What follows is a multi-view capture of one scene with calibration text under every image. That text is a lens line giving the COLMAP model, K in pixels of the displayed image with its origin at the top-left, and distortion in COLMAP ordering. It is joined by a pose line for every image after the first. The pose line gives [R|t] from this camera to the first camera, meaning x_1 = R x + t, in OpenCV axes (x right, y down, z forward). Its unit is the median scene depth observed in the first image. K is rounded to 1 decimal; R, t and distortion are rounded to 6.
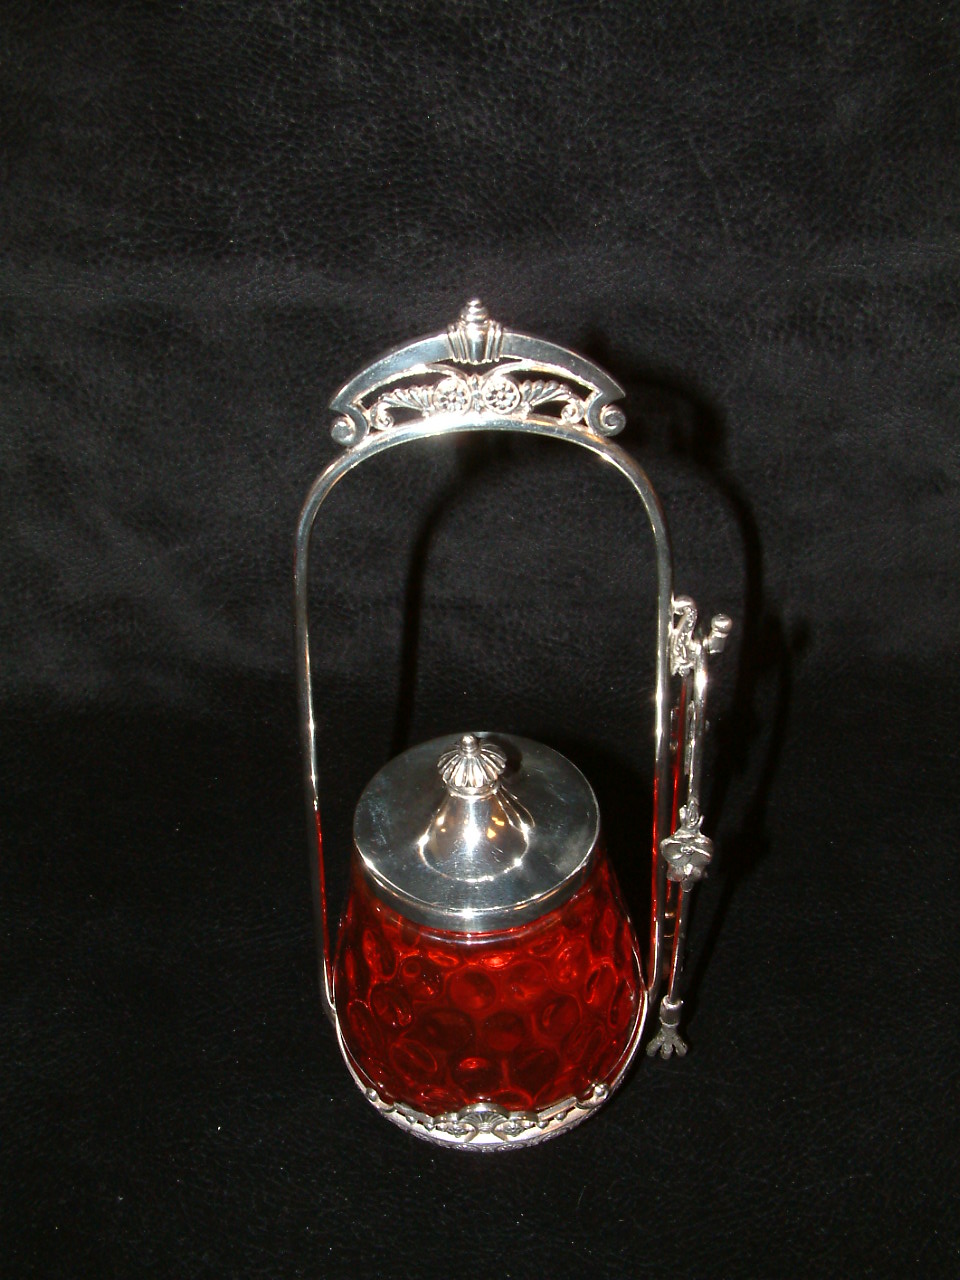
lens RADIAL K [[1392.4, 0, 436.7], [0, 1392.4, 692.6], [0, 0, 1]] dist [-0.155676, 0.000000]
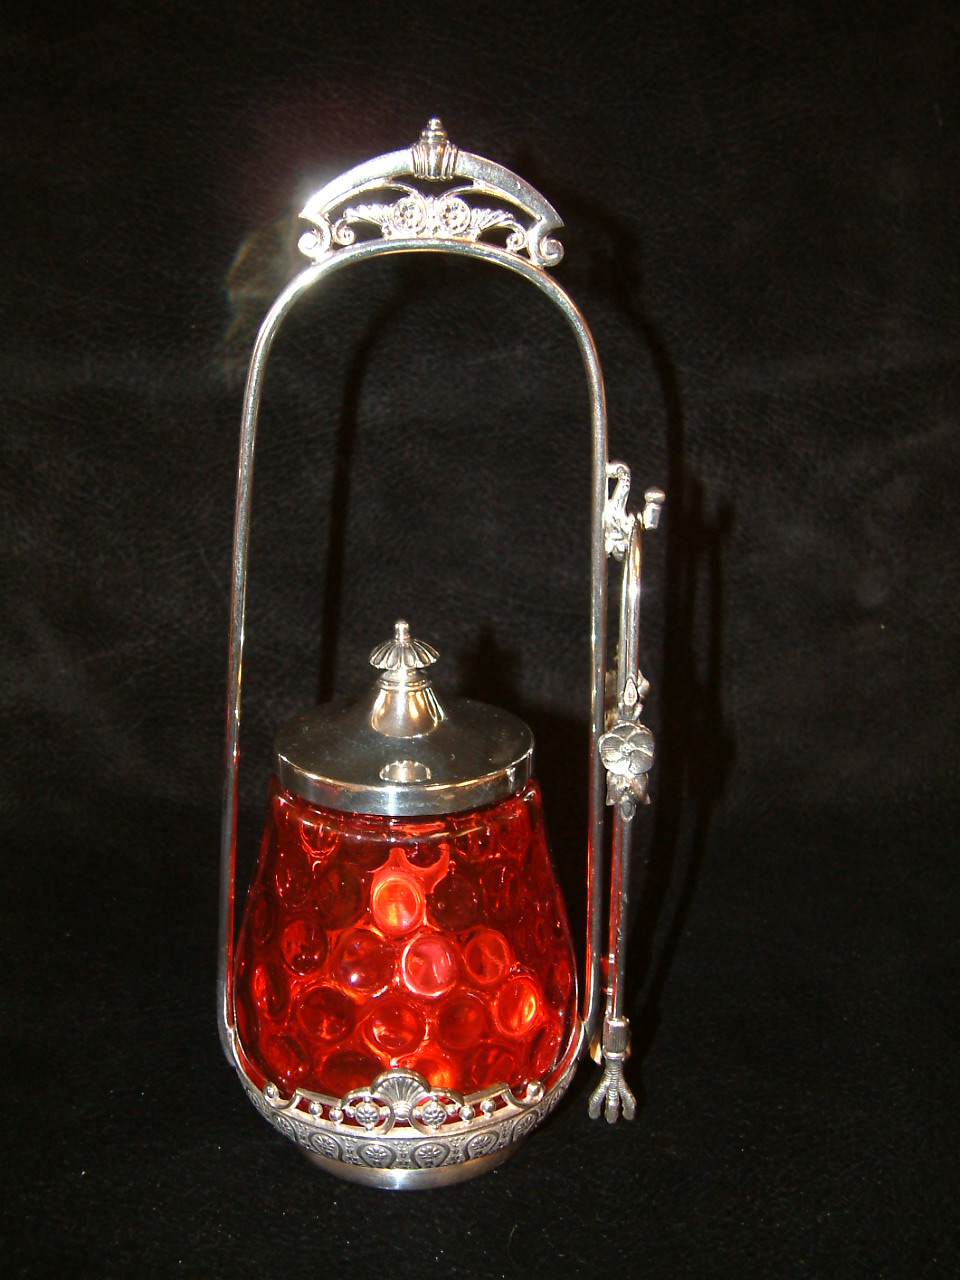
lens RADIAL K [[1392.4, 0, 426.3], [0, 1392.4, 636.5], [0, 0, 1]] dist [-0.155676, 0.000000]
pose [[0.997070, 0.054154, 0.054024, -0.010449], [-0.026412, 0.906550, -0.421271, 0.356637], [-0.071789, 0.418610, 0.905324, 0.090958]]
